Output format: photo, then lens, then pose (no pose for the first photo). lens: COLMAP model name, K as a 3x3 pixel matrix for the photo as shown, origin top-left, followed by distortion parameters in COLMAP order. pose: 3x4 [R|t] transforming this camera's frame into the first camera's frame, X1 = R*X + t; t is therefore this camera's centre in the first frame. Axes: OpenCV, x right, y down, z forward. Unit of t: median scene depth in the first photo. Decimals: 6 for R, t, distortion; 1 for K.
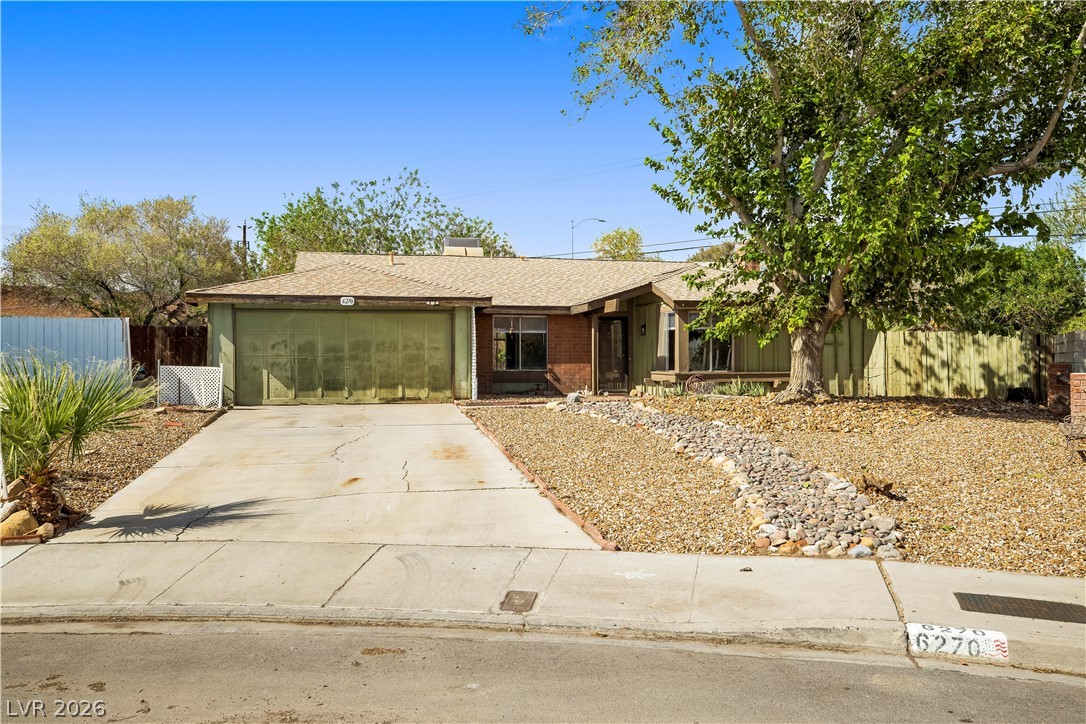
lens RADIAL K [[926.5, 0, 542.4], [0, 926.5, 365.2], [0, 0, 1]] dist [0.025255, 0.000231]
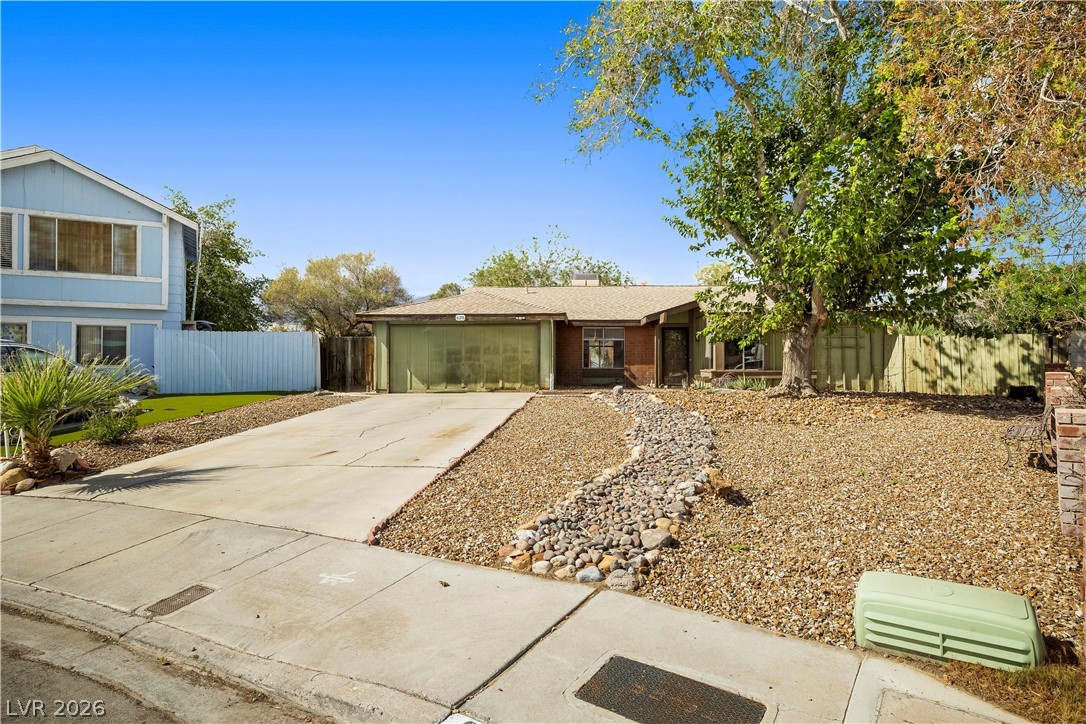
lens RADIAL K [[605.5, 0, 544.7], [0, 605.5, 356.8], [0, 0, 1]] dist [-0.012392, 0.001422]
pose [[0.957586, -0.001169, -0.288146, 0.166113], [-0.003383, 0.999877, -0.015299, 0.002807], [0.288129, 0.015625, 0.957464, 0.161473]]
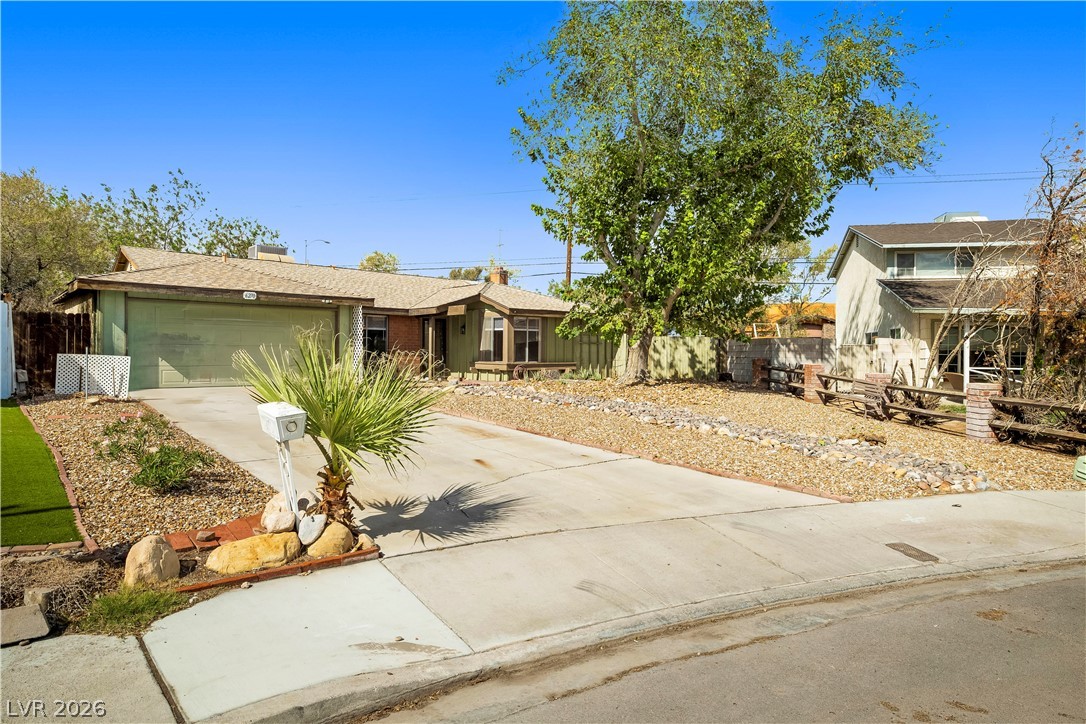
lens RADIAL K [[662.4, 0, 542.9], [0, 662.4, 356.4], [0, 0, 1]] dist [0.016939, 0.002468]
pose [[0.872521, 0.008471, 0.488503, -0.279591], [-0.008141, 0.999963, -0.002799, 0.001117], [-0.488508, -0.001534, 0.872558, 0.151181]]
